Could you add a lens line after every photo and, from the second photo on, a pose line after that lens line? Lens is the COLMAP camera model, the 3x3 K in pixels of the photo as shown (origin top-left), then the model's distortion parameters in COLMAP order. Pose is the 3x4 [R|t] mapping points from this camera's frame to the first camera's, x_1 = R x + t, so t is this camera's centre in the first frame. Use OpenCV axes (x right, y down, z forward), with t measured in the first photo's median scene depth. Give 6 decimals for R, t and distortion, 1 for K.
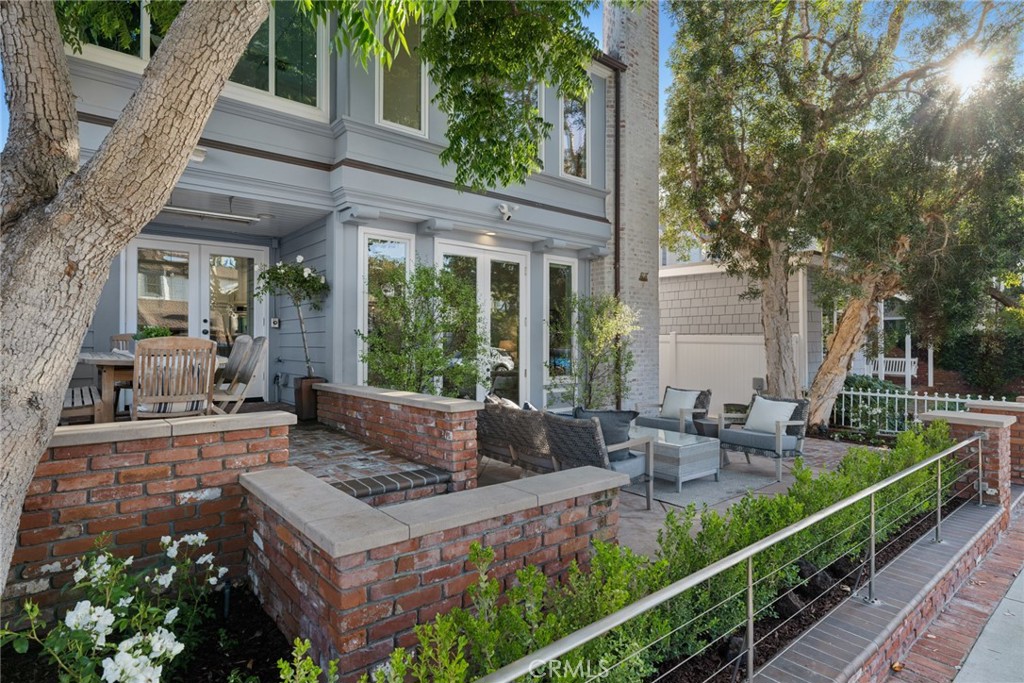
lens RADIAL K [[536.2, 0, 511.4], [0, 536.2, 340.4], [0, 0, 1]] dist [0.000496, -0.000003]
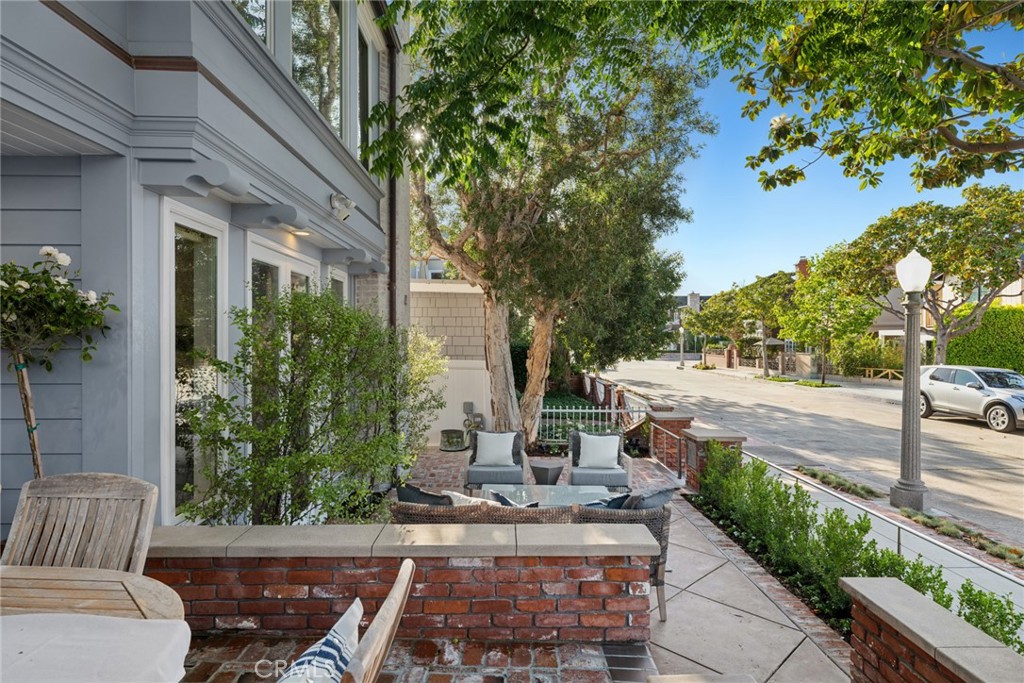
lens RADIAL K [[552.8, 0, 511.4], [0, 552.8, 343.0], [0, 0, 1]] dist [-0.006057, -0.000332]
pose [[0.624738, -0.004899, 0.780819, -0.380396], [-0.009011, 0.999868, 0.013483, -0.070164], [-0.780783, -0.015459, 0.624611, 0.348047]]
